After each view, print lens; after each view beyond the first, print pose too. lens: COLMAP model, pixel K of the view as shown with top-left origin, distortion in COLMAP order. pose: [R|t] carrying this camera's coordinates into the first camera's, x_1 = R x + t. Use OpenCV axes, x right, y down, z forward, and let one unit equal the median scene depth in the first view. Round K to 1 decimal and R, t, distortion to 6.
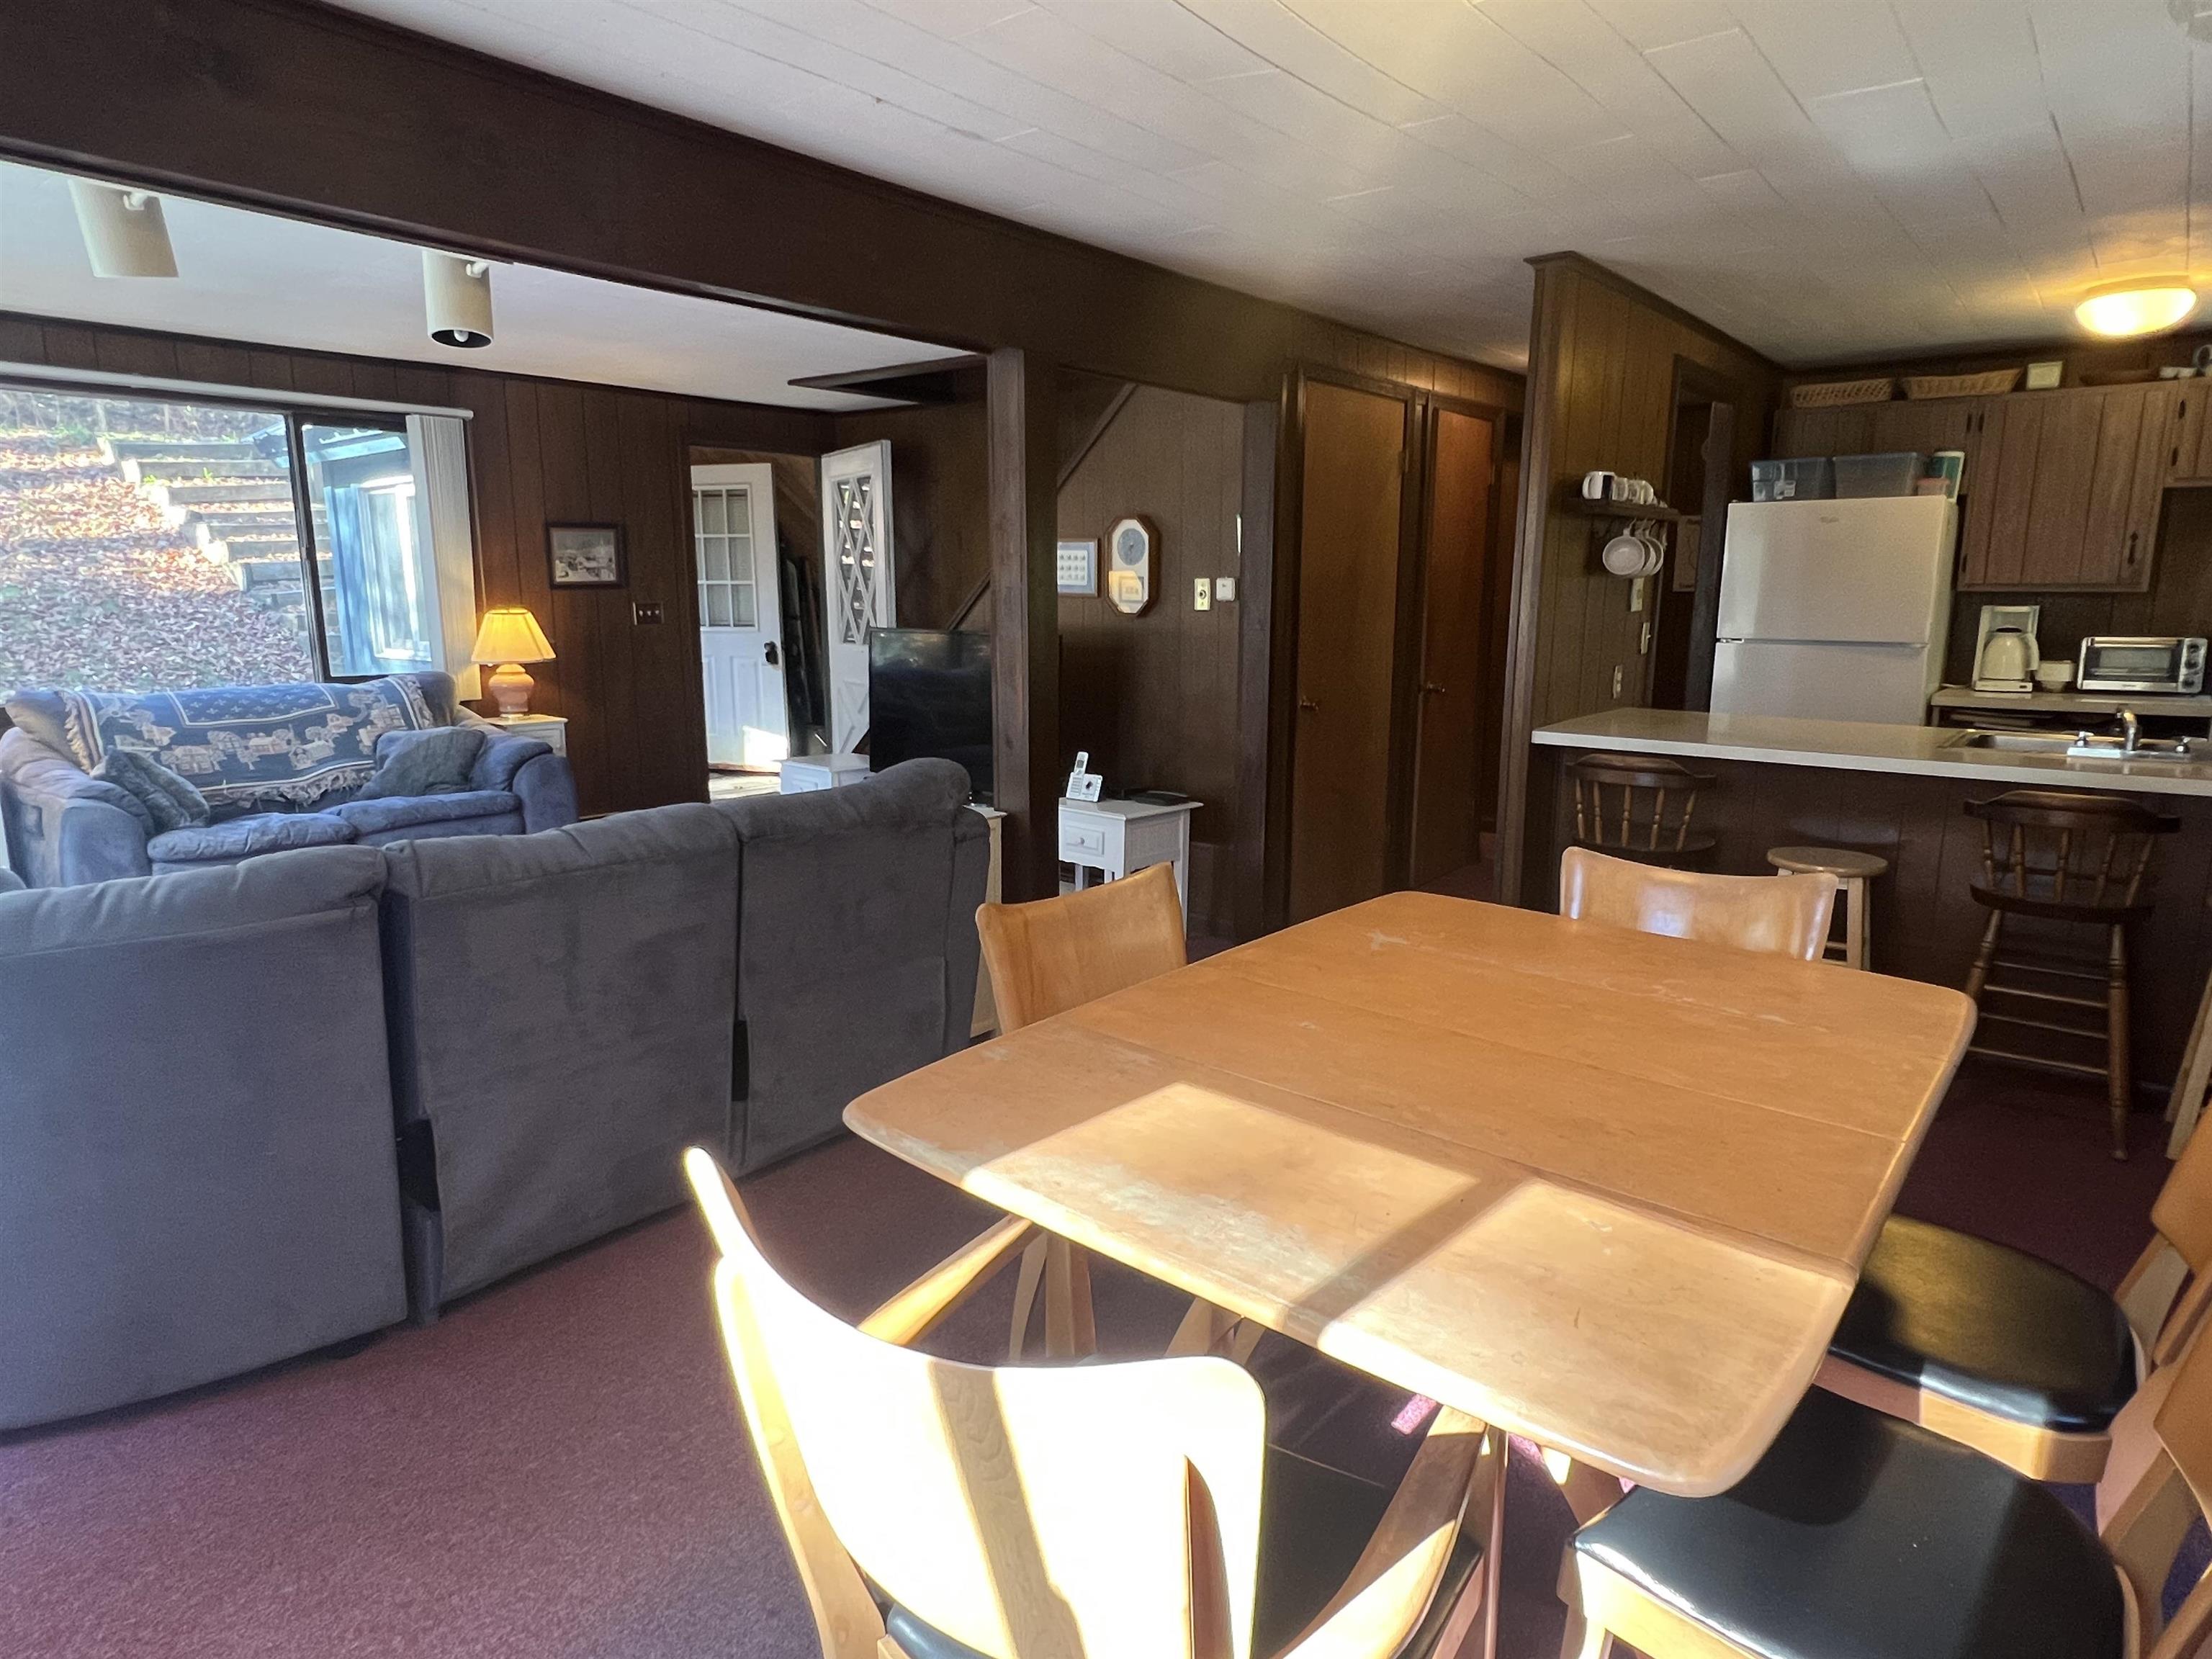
lens RADIAL K [[1269.8, 0, 1104.0], [0, 1269.8, 833.7], [0, 0, 1]] dist [-0.002640, -0.001951]
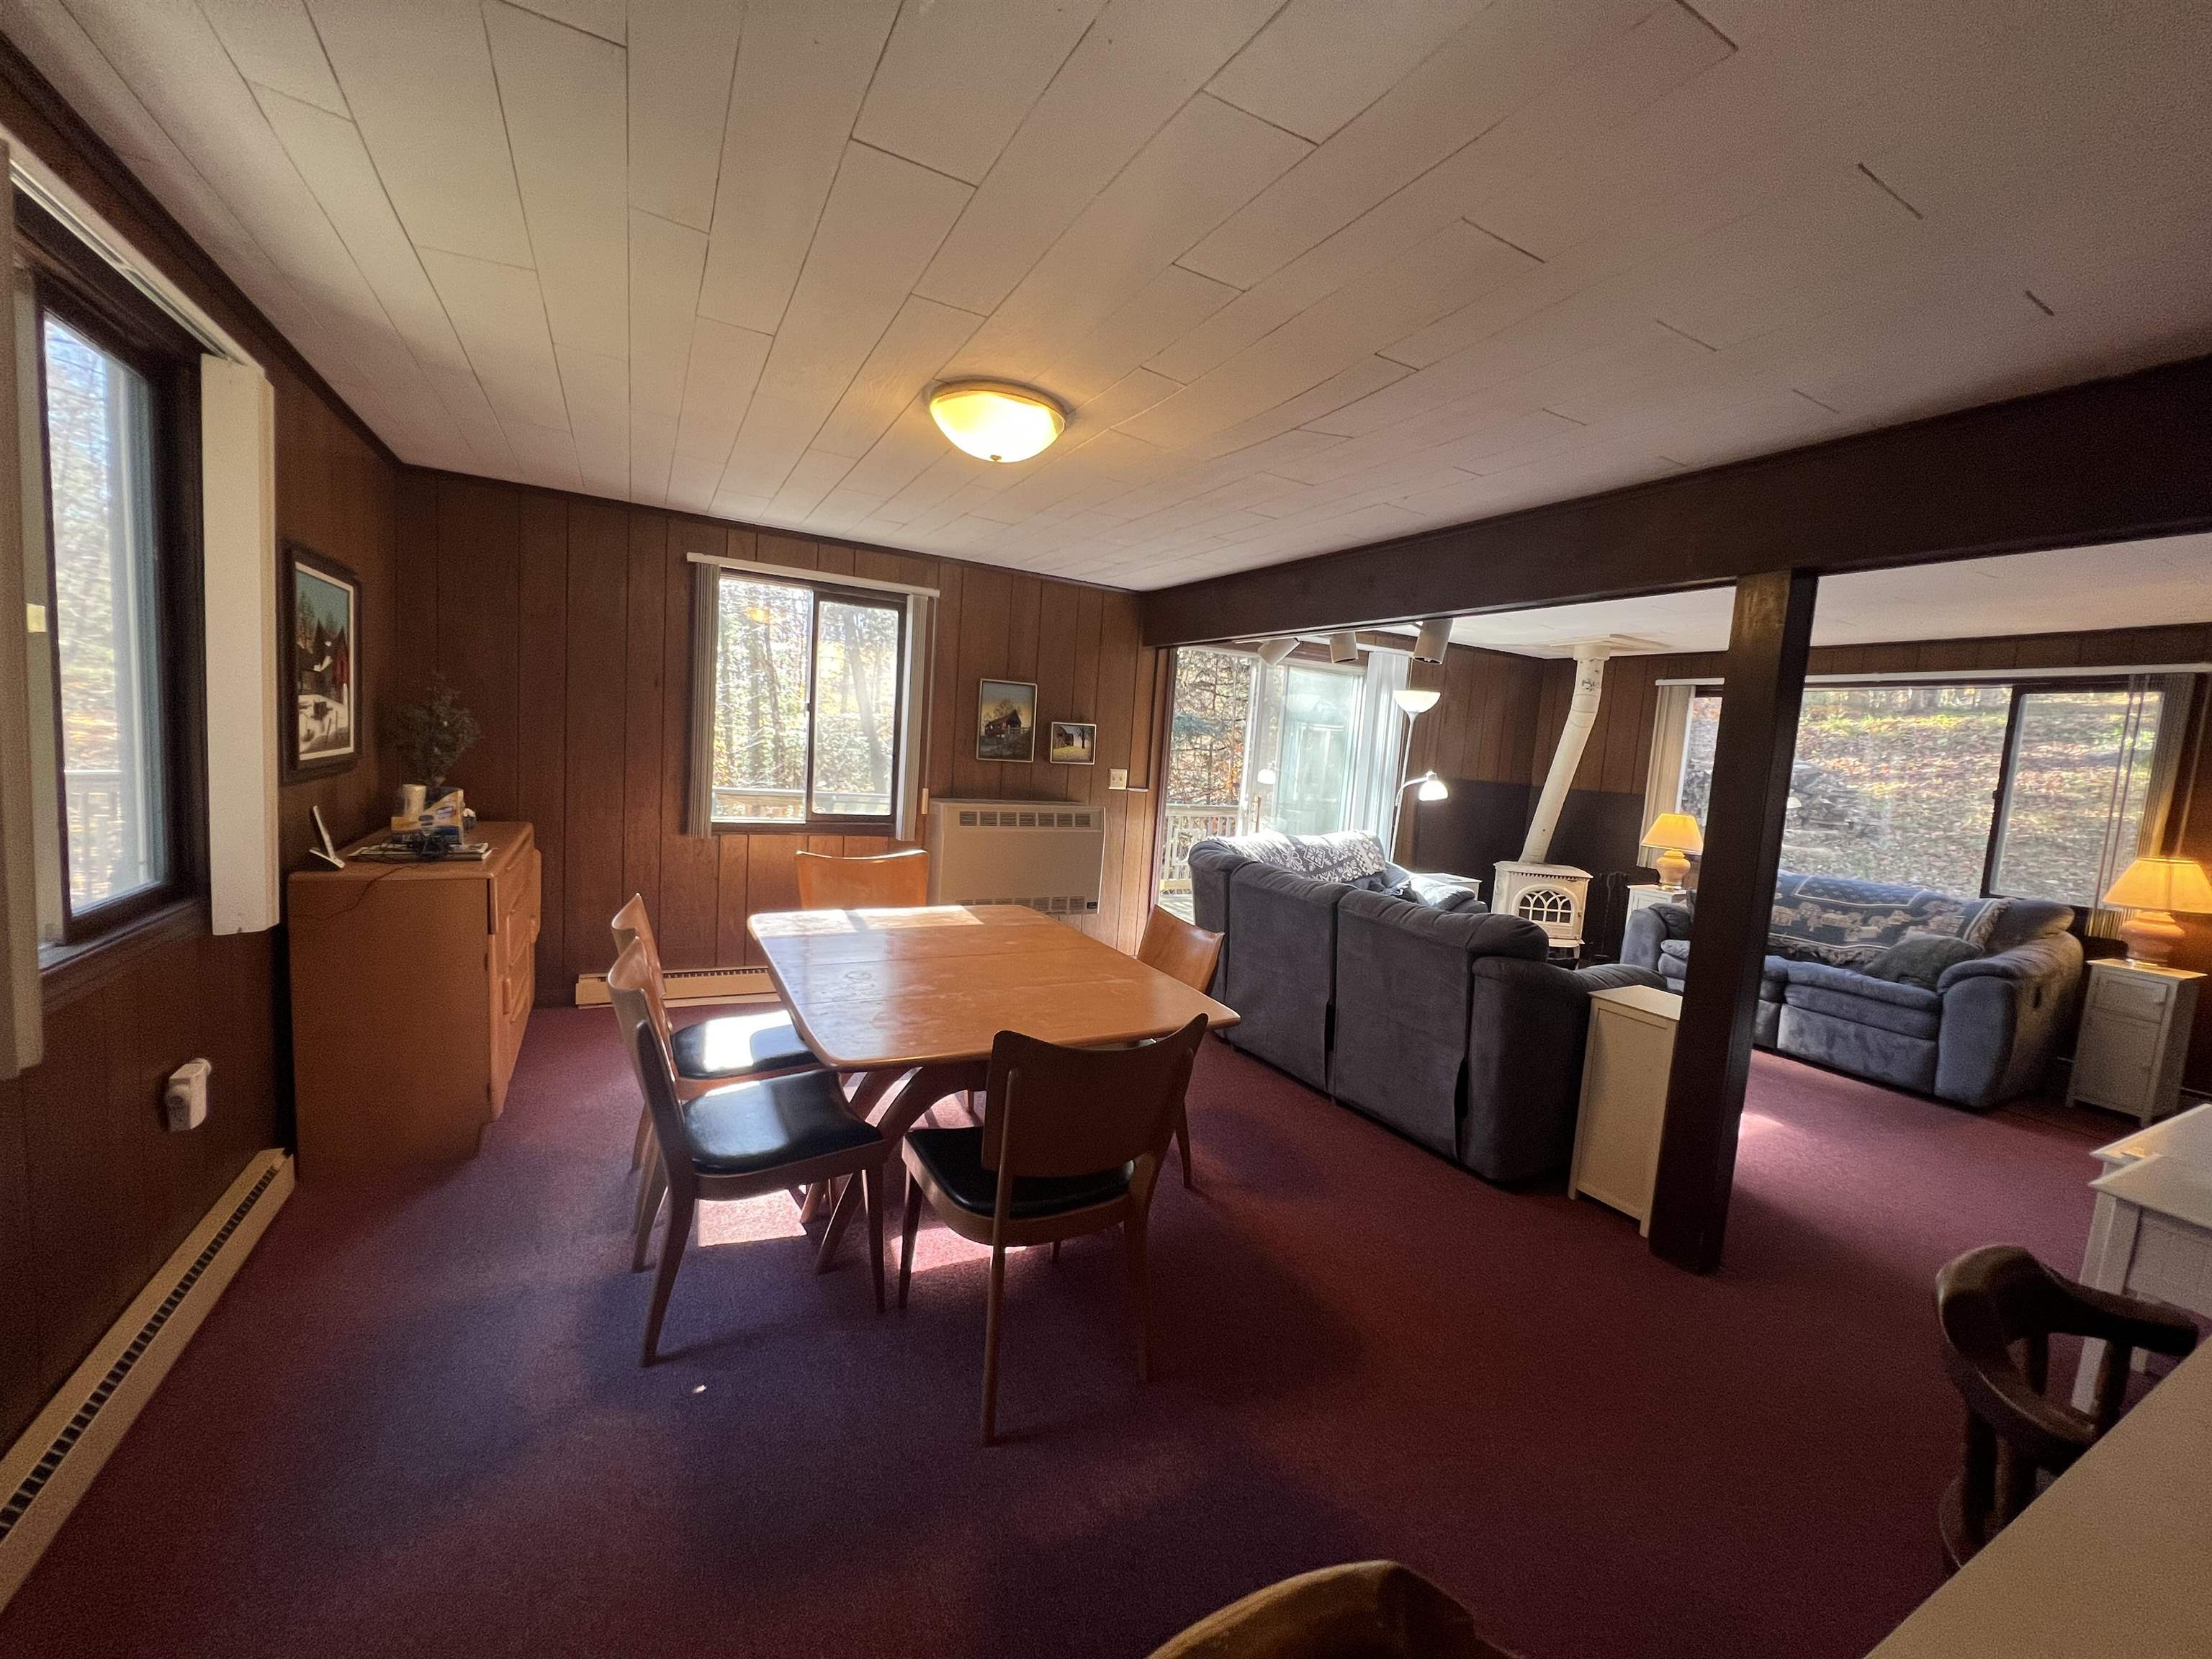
lens RADIAL K [[881.5, 0, 1113.4], [0, 881.5, 829.7], [0, 0, 1]] dist [-0.003139, 0.000127]
pose [[-0.374529, 0.056759, -0.925476, 0.581220], [-0.249907, 0.955008, 0.159705, -0.128354], [0.892902, 0.291097, -0.343494, 0.622990]]
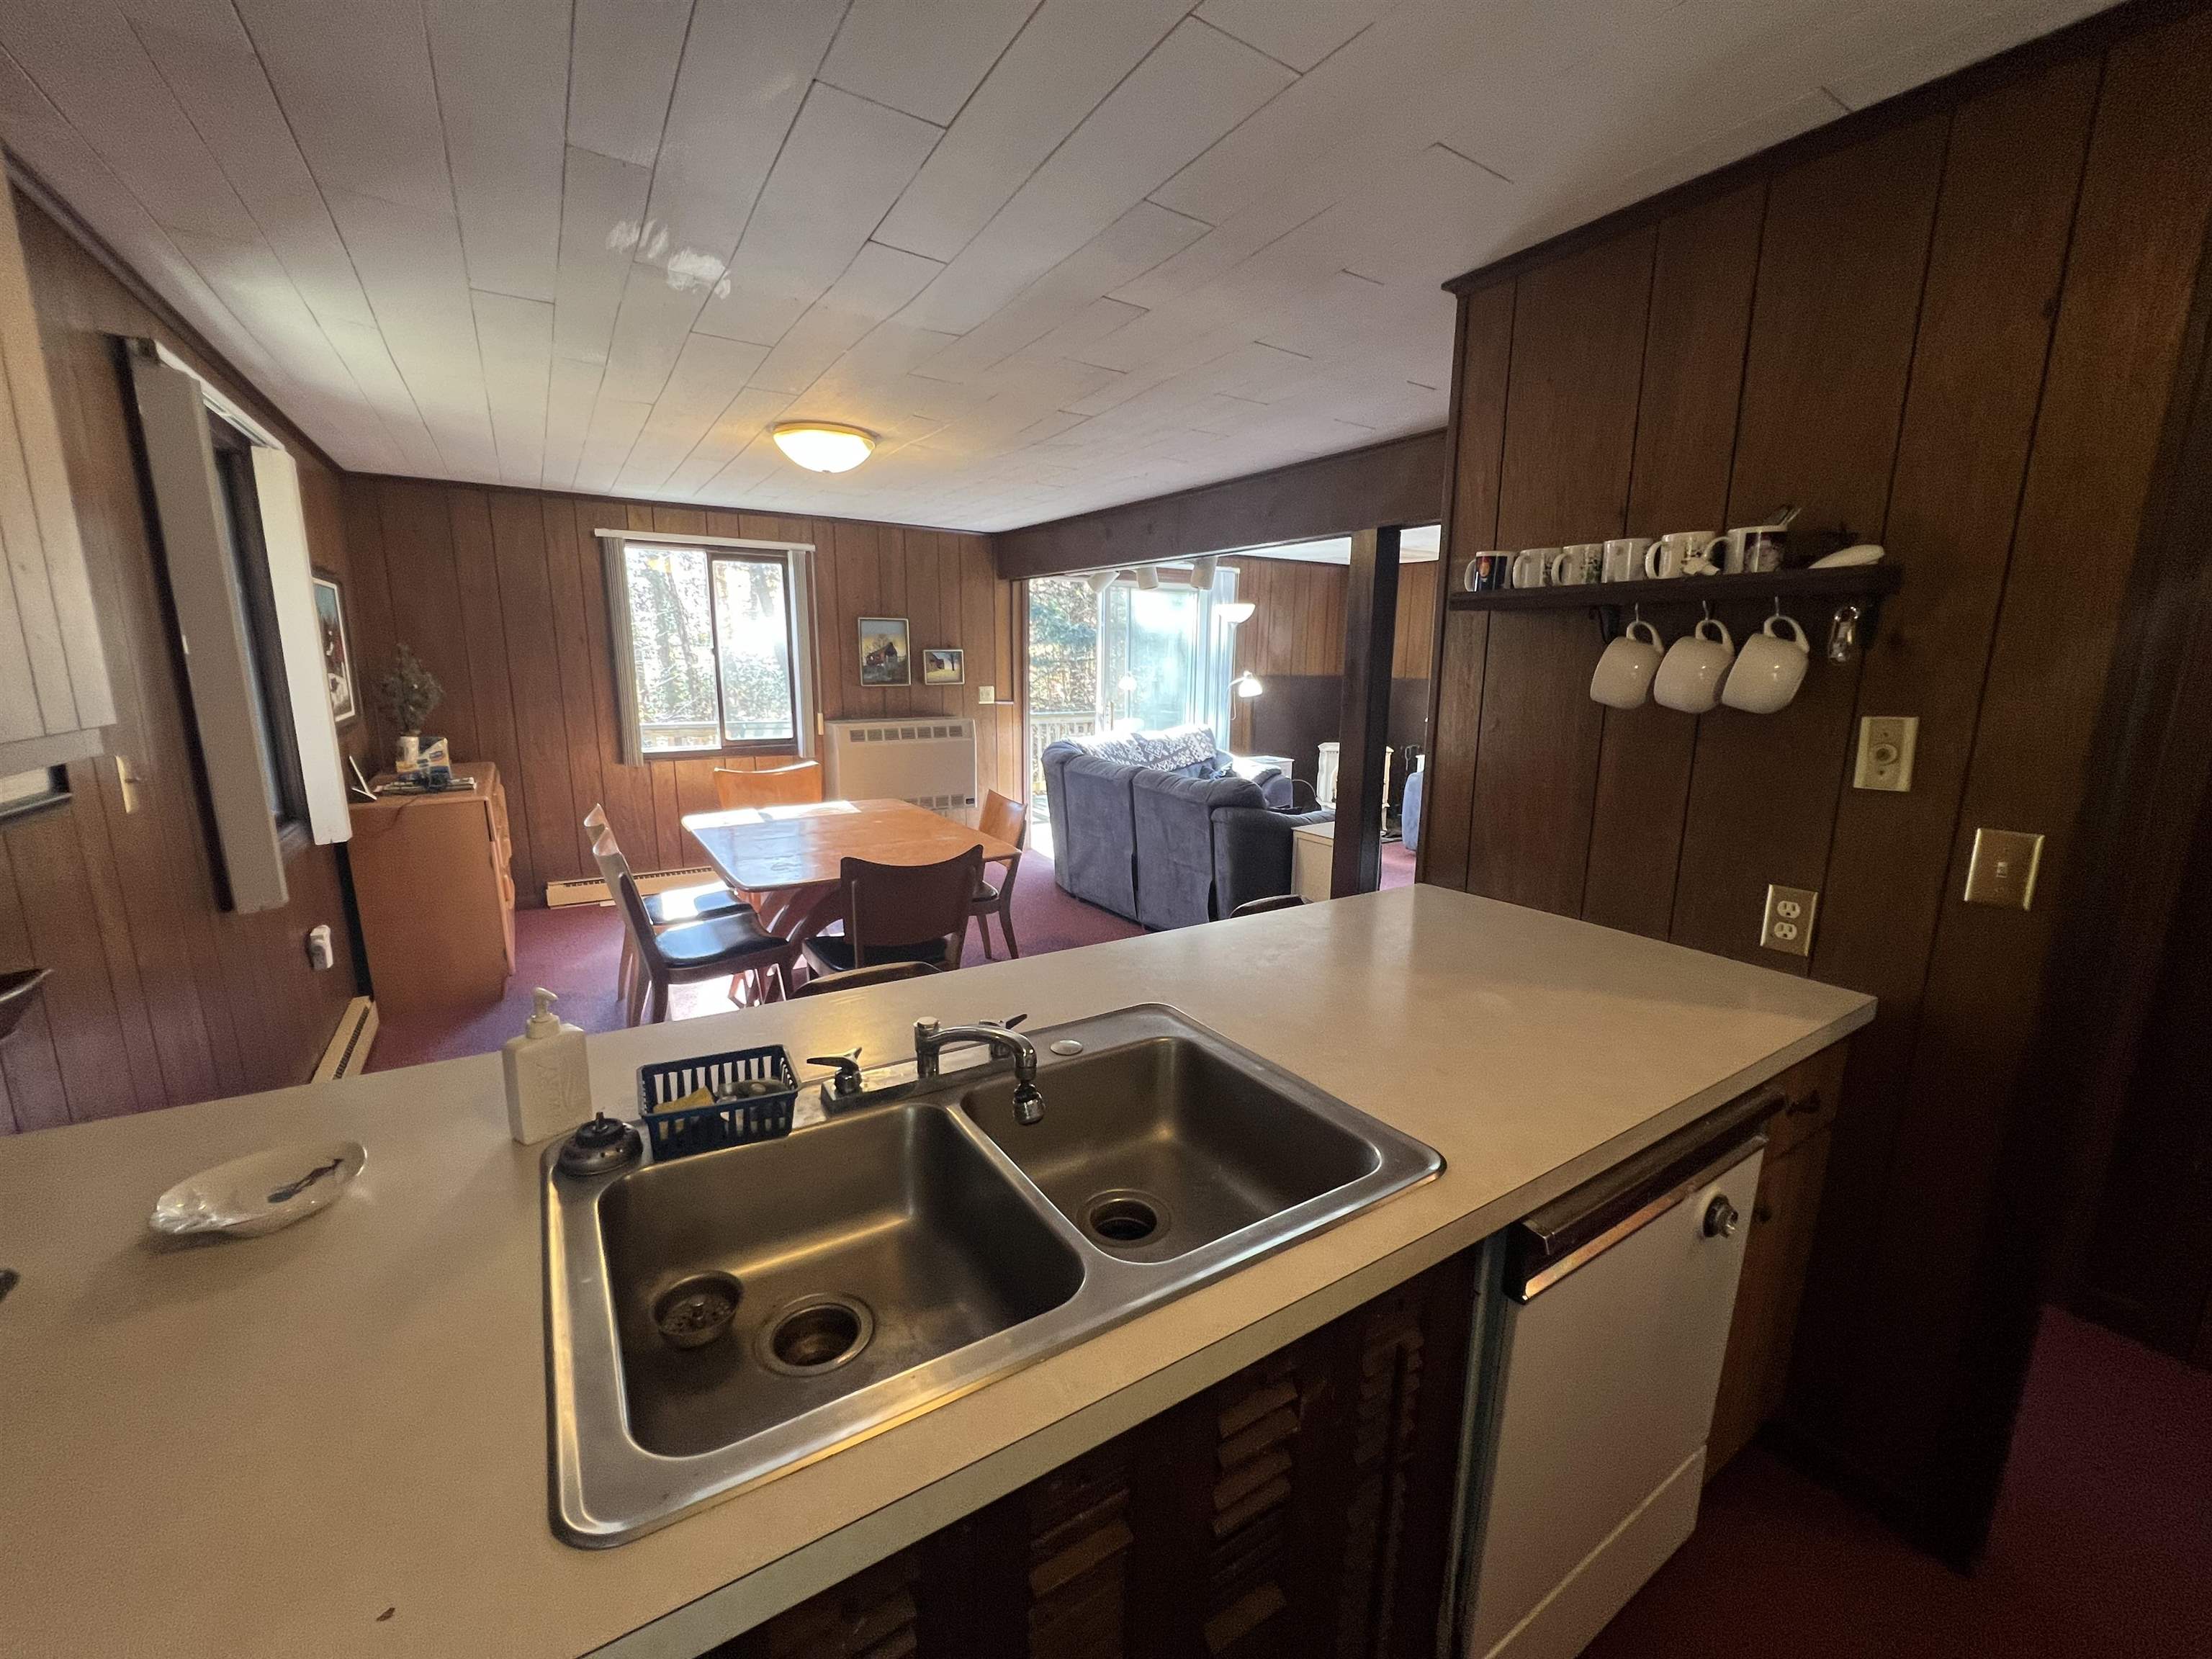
lens RADIAL K [[881.5, 0, 1111.7], [0, 881.5, 829.9], [0, 0, 1]] dist [-0.003139, 0.000127]
pose [[-0.304249, 0.176403, -0.936117, 0.763641], [-0.196904, 0.949835, 0.242984, -0.178291], [0.932020, 0.258253, -0.254252, 0.790048]]
